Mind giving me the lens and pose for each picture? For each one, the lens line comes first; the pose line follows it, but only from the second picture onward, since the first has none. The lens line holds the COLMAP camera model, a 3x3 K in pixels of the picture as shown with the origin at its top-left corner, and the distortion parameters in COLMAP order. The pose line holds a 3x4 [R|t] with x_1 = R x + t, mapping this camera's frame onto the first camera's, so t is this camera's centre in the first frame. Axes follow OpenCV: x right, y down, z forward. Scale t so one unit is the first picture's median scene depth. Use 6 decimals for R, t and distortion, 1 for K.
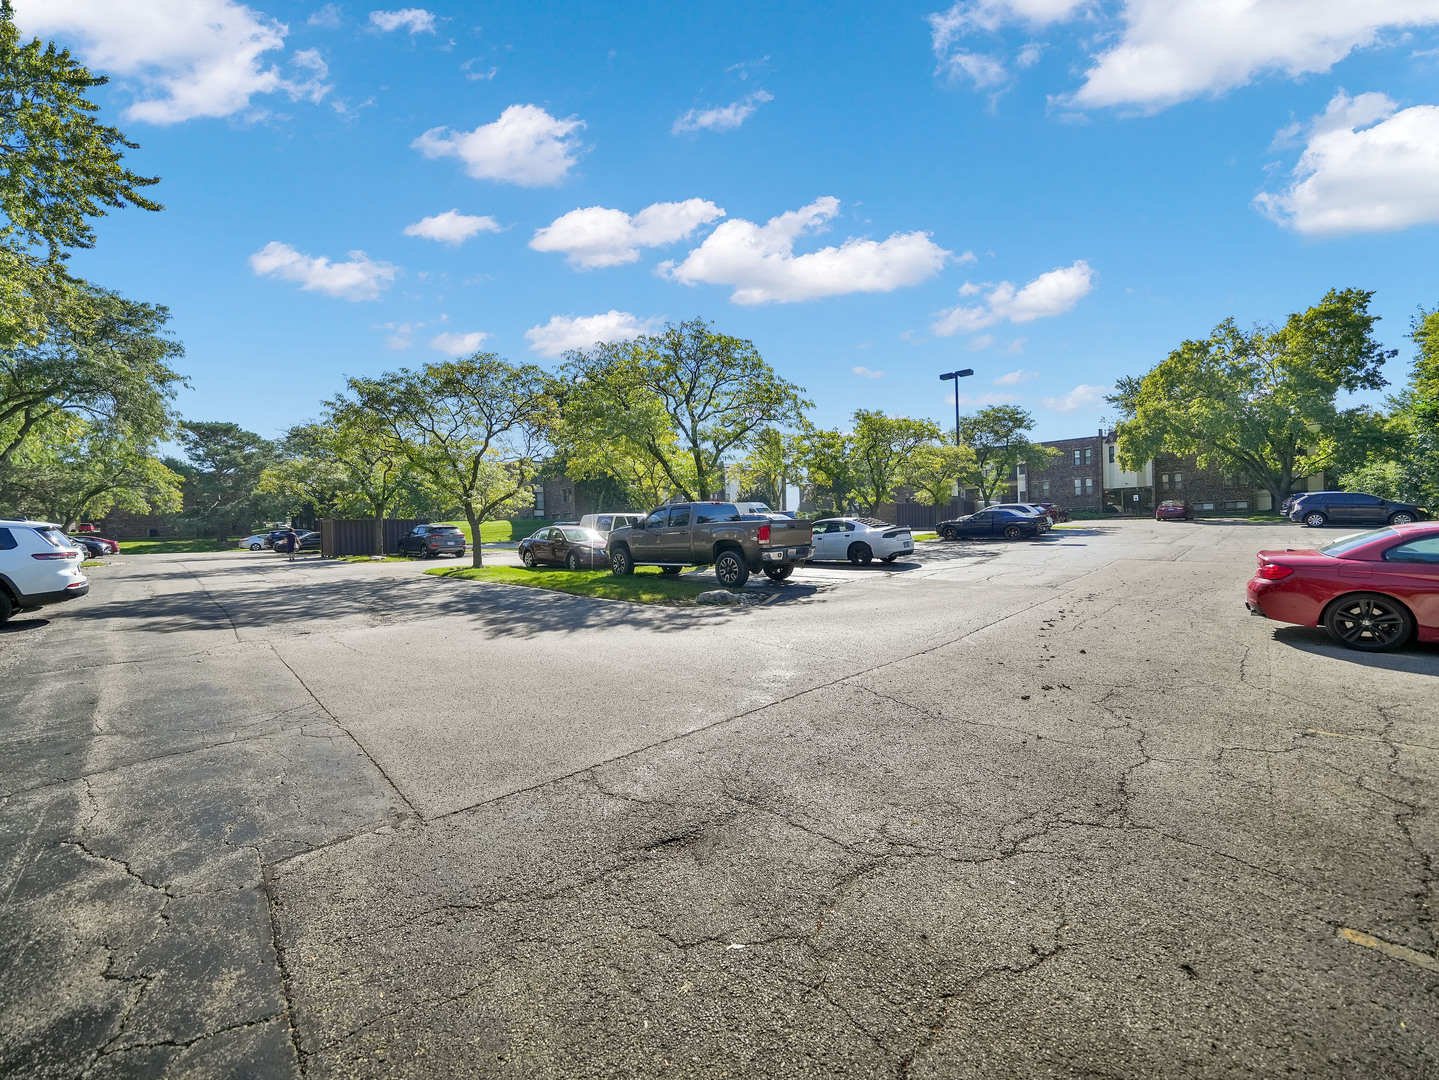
lens RADIAL K [[608.8, 0, 719.5], [0, 608.8, 540.0], [0, 0, 1]] dist [-0.001434, -0.000323]
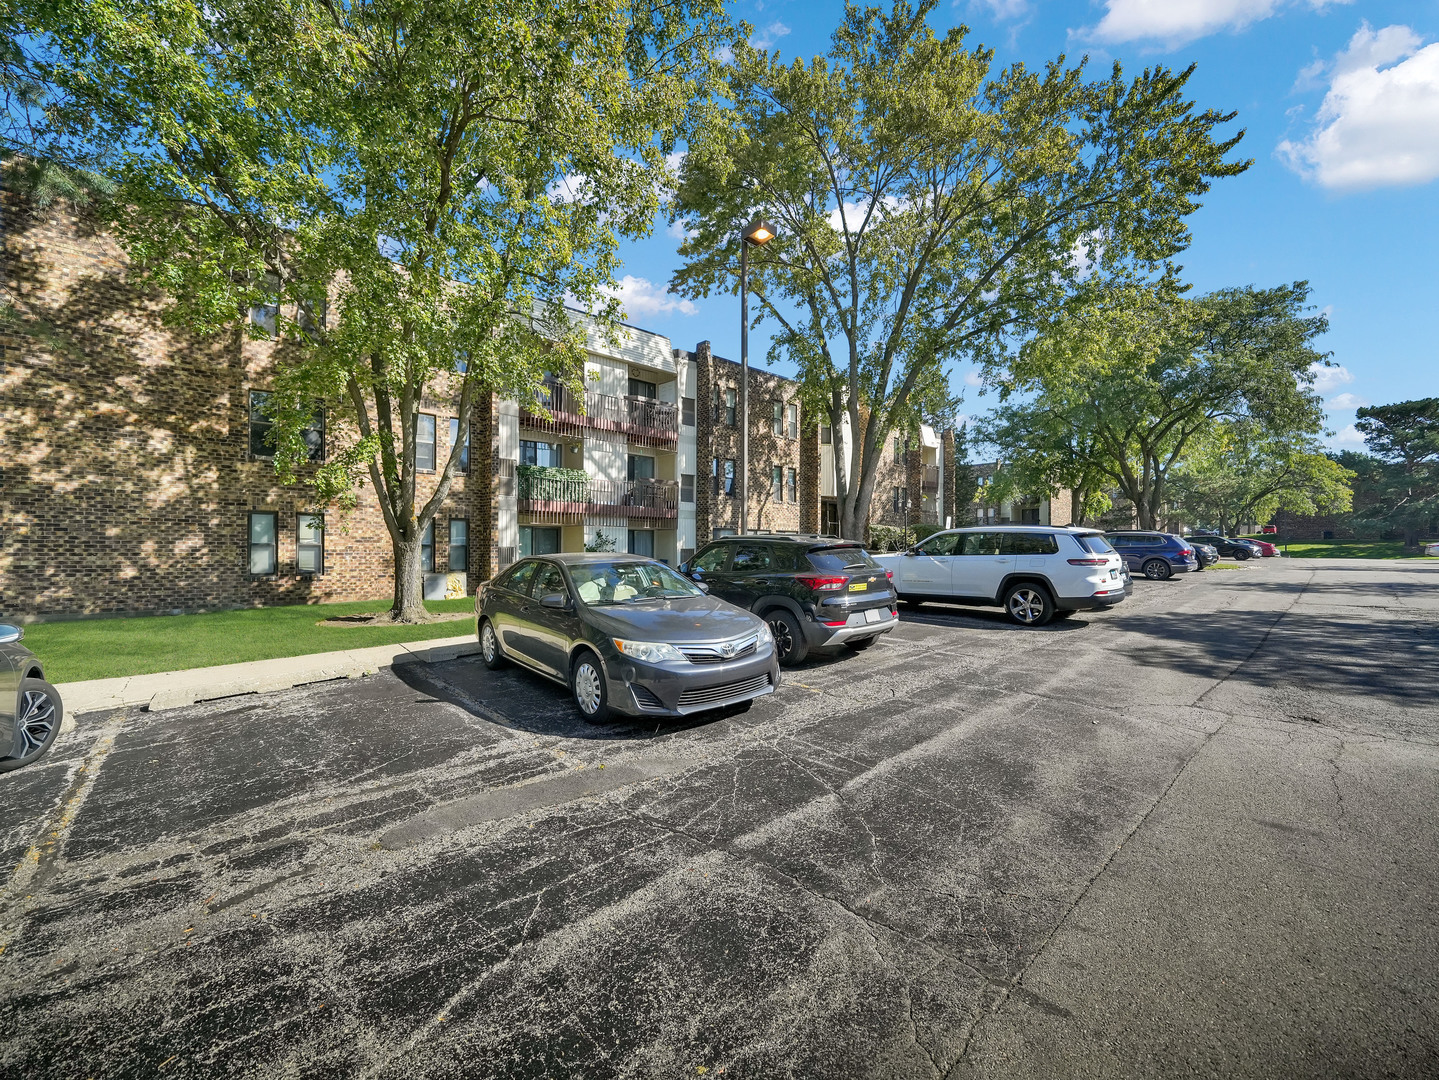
lens RADIAL K [[608.8, 0, 719.5], [0, 608.8, 540.0], [0, 0, 1]] dist [-0.001434, -0.000323]
pose [[0.012174, 0.011063, -0.999865, -0.034717], [-0.013218, 0.999853, 0.010902, -0.005692], [0.999839, 0.013084, 0.012318, 0.152410]]
